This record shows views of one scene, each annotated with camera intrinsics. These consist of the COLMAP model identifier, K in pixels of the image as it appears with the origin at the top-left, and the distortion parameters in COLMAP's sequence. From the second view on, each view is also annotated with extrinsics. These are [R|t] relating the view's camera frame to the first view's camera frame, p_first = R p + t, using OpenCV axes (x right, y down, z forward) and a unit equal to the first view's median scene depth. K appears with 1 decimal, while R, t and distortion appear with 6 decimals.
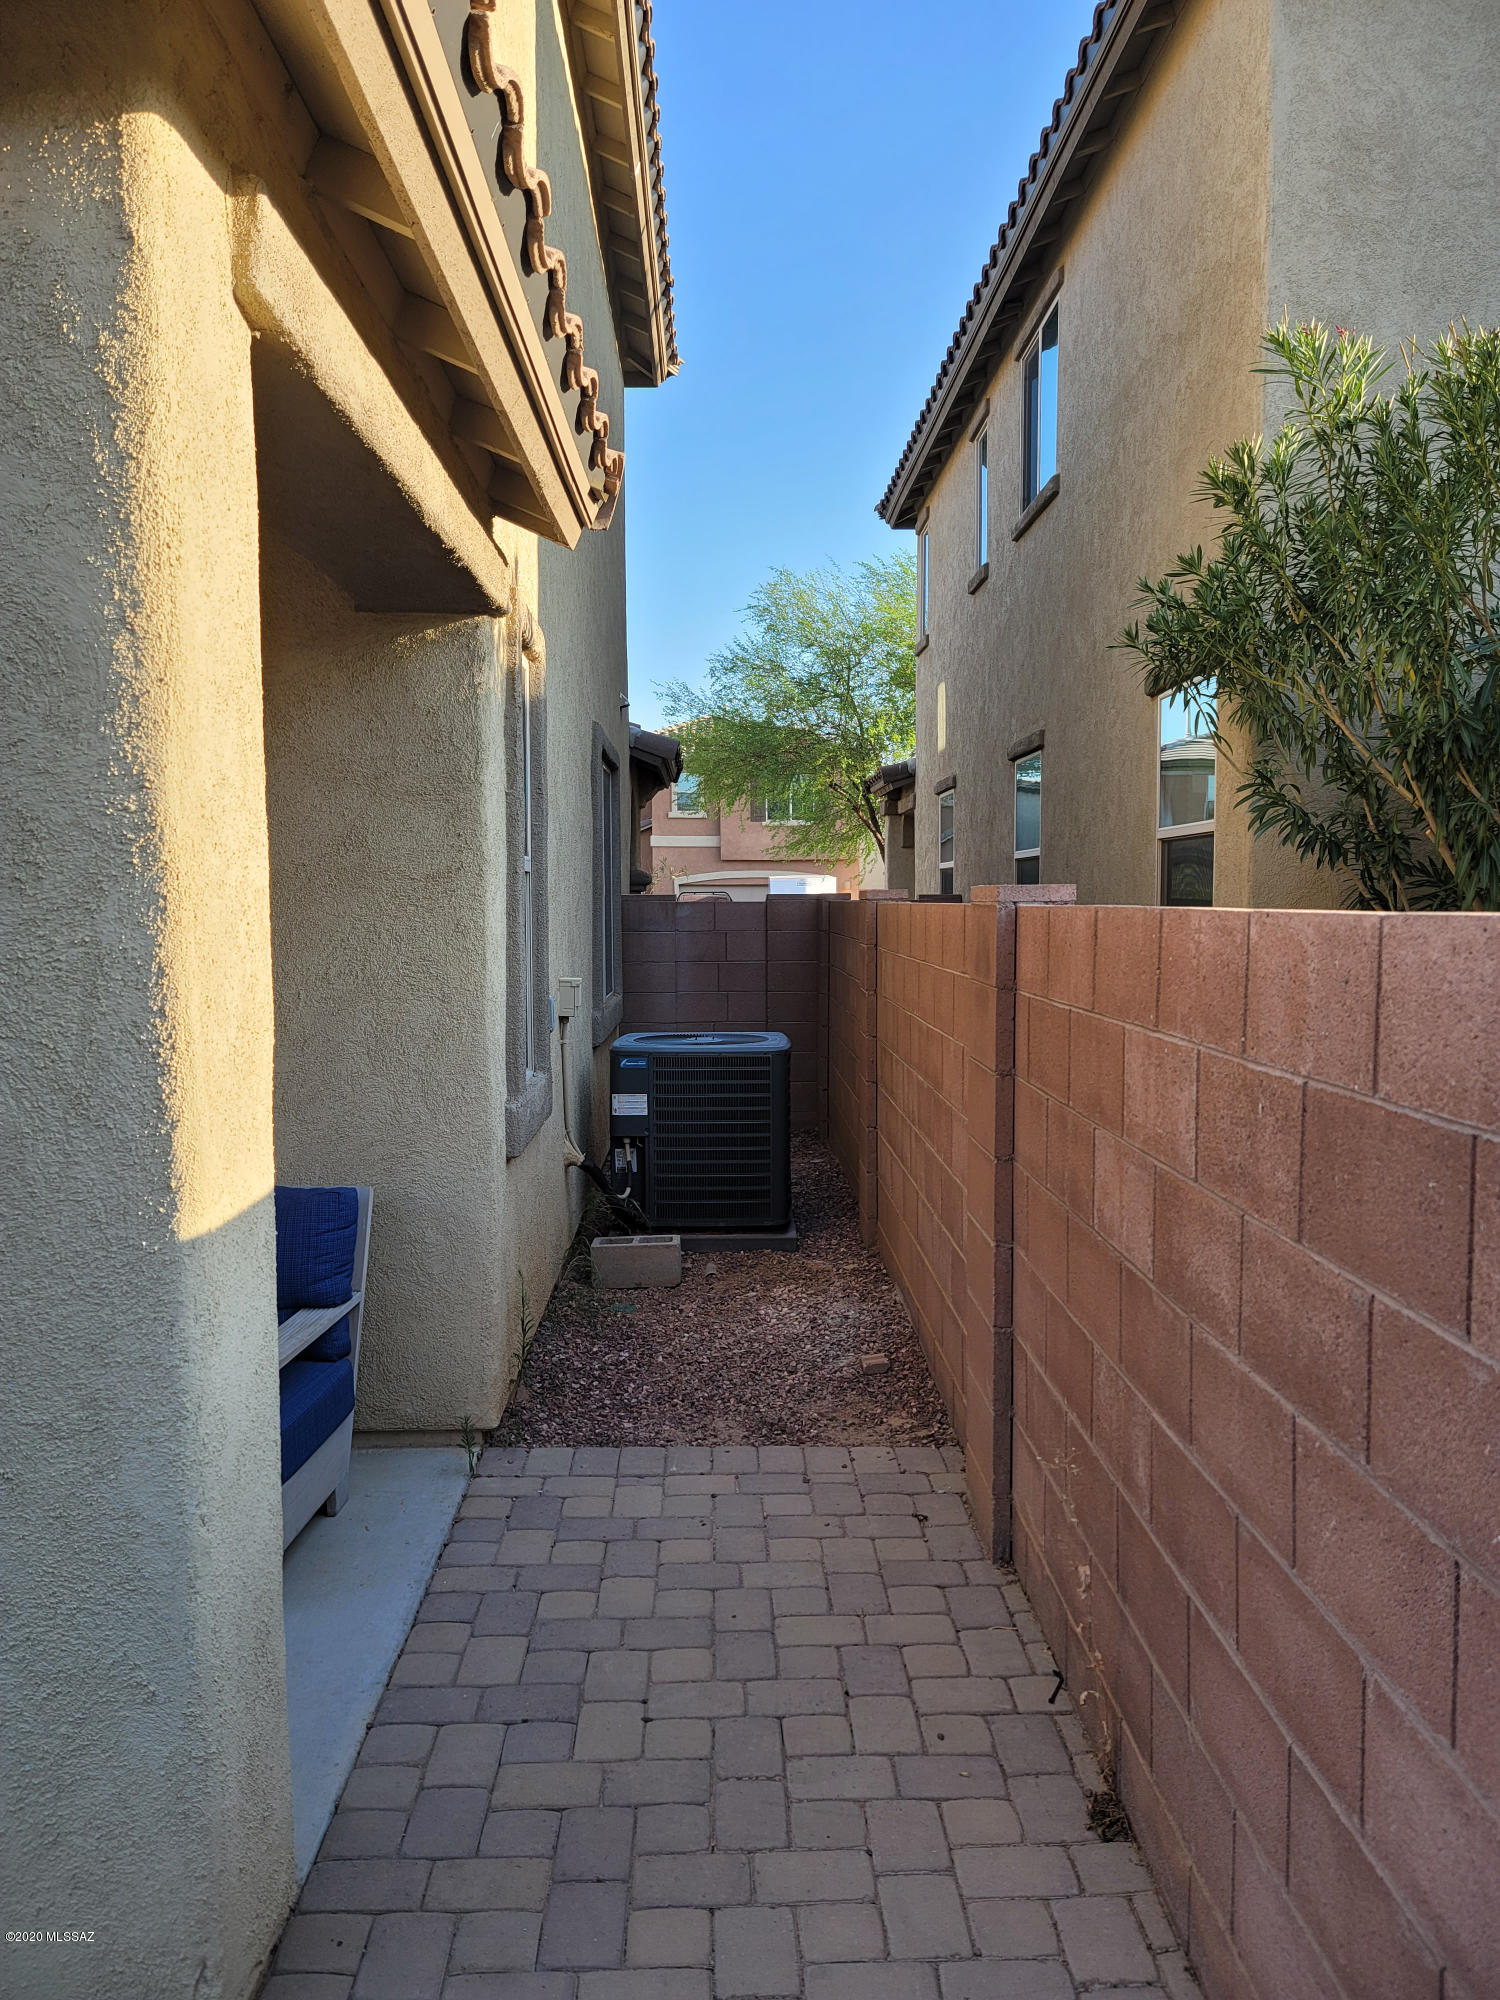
lens RADIAL K [[1475.7, 0, 747.4], [0, 1475.7, 1008.9], [0, 0, 1]] dist [0.042136, -0.000980]
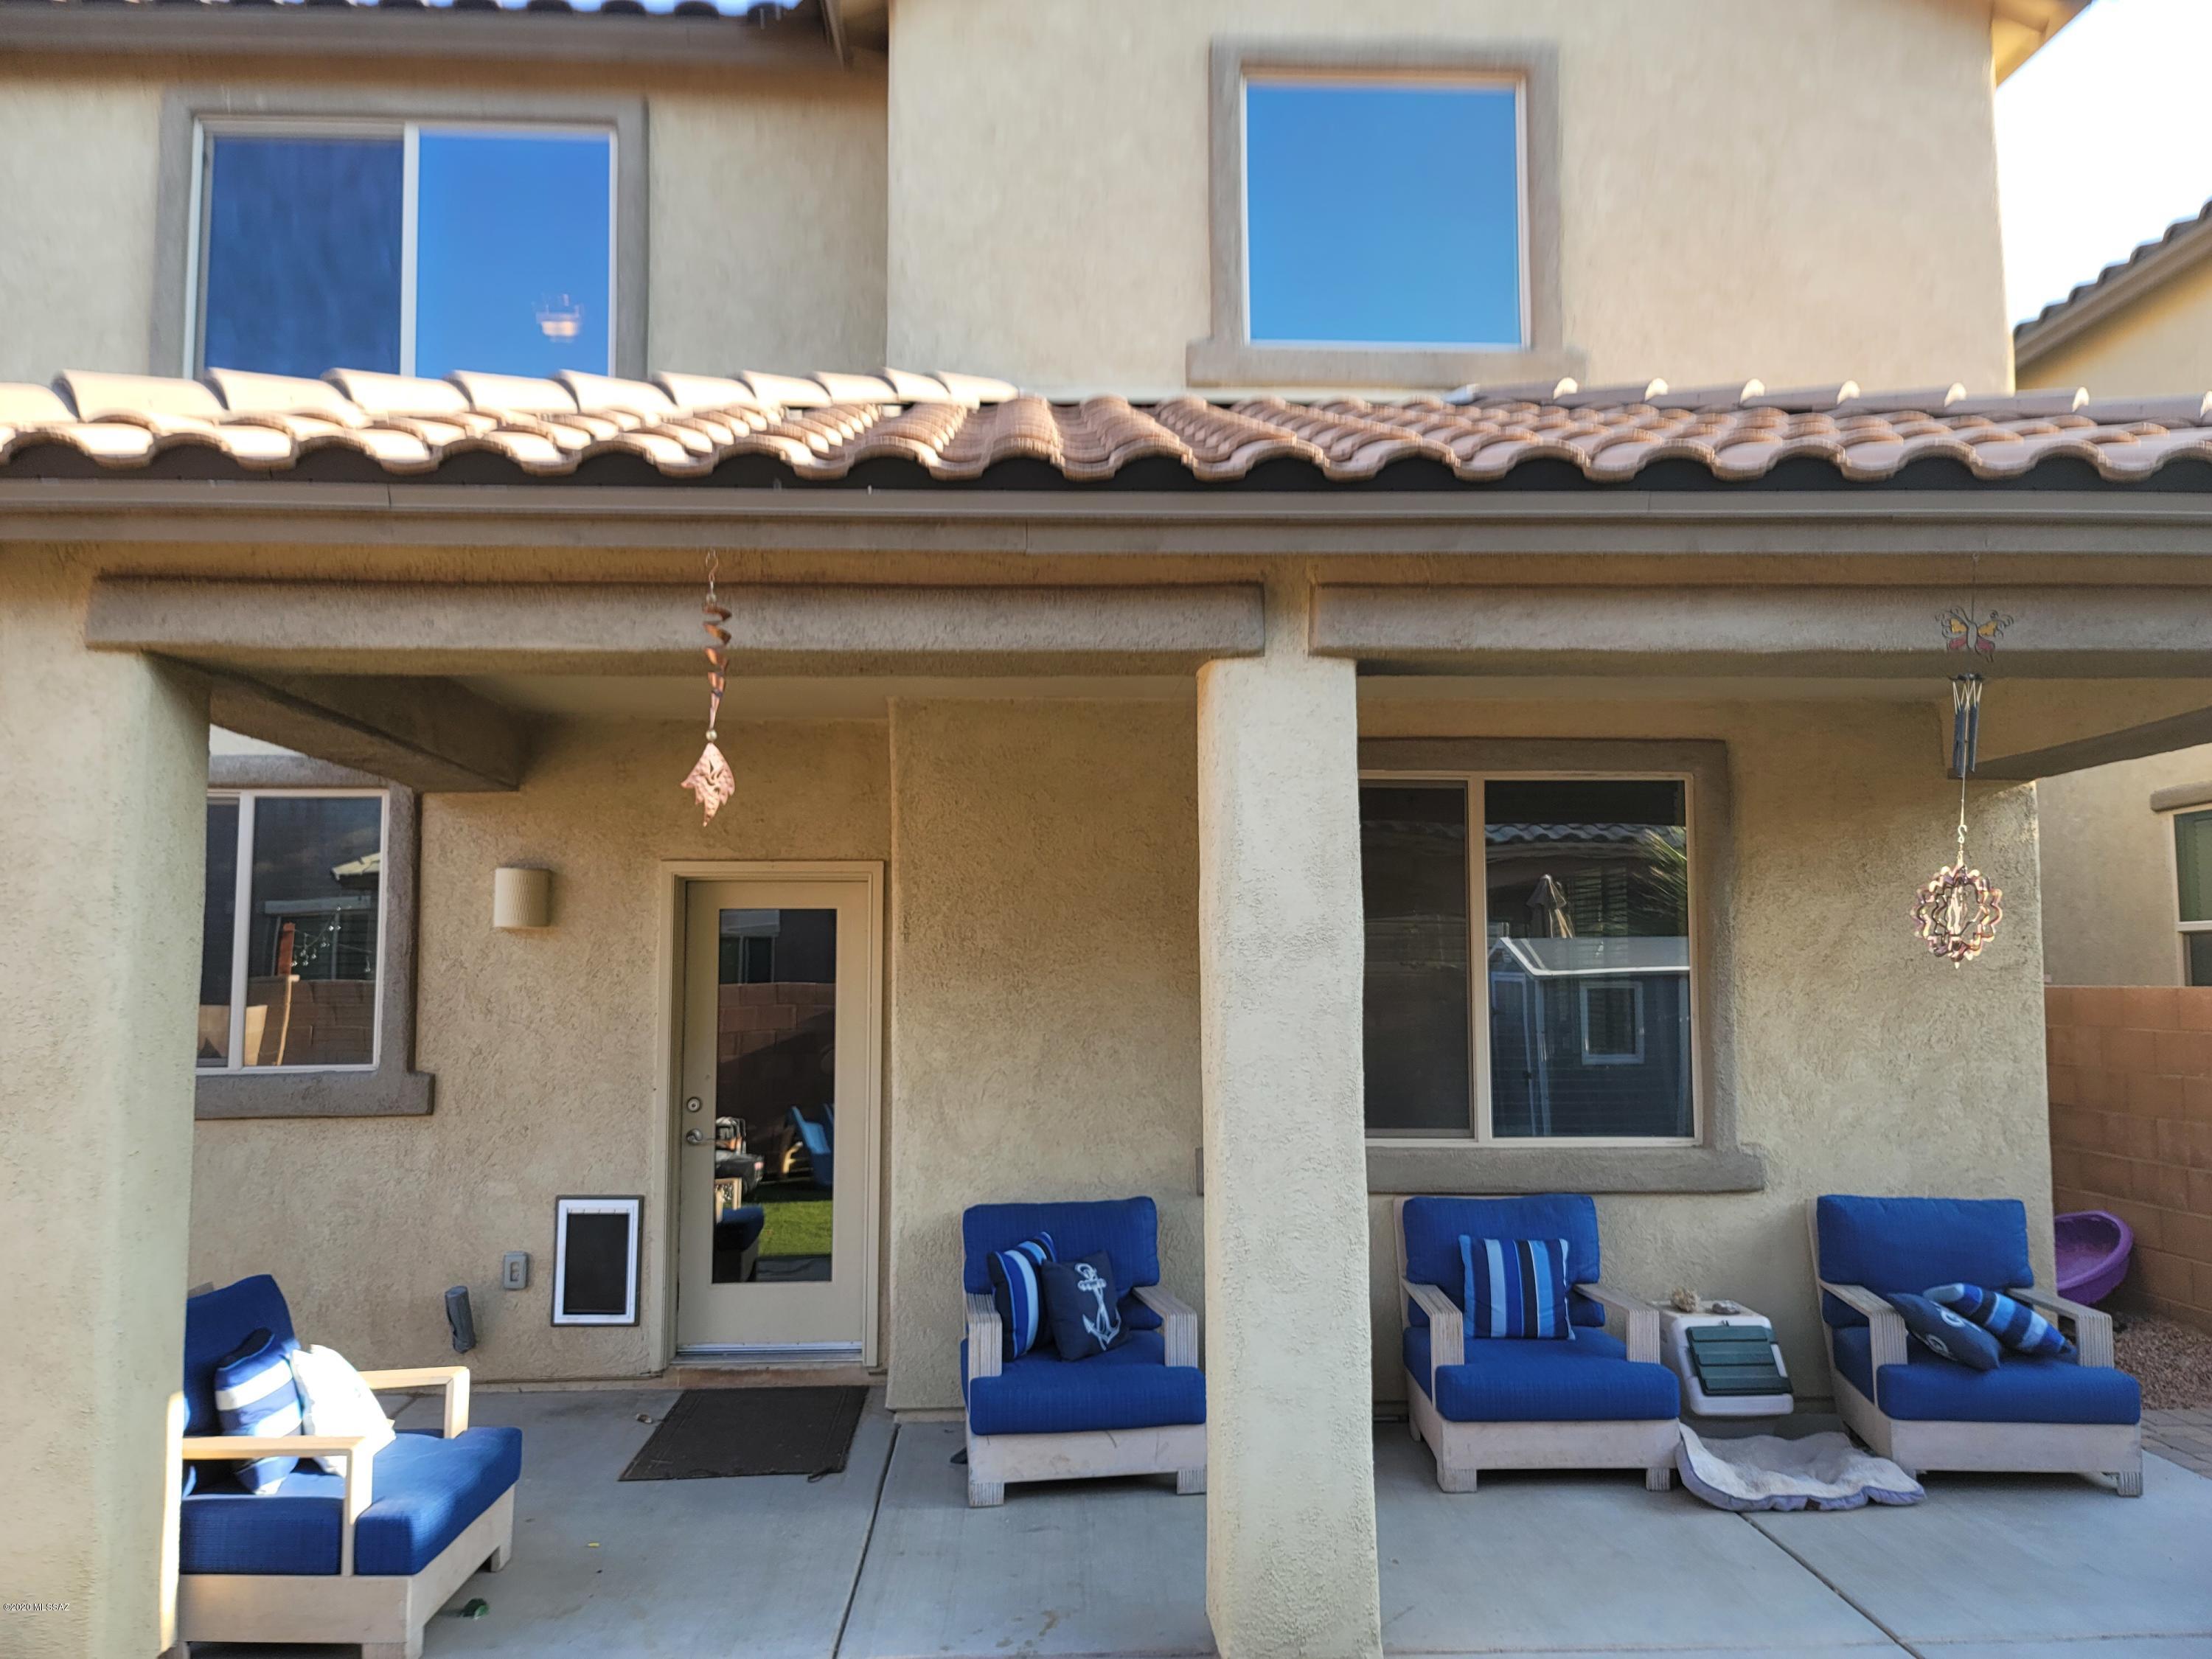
lens RADIAL K [[1632.2, 0, 1106.0], [0, 1632.2, 829.5], [0, 0, 1]] dist [0.042136, -0.000980]
pose [[0.999648, 0.000703, 0.026522, -1.078975], [0.003668, 0.986382, -0.164428, 0.031468], [-0.026277, 0.164467, 0.986032, -0.496101]]
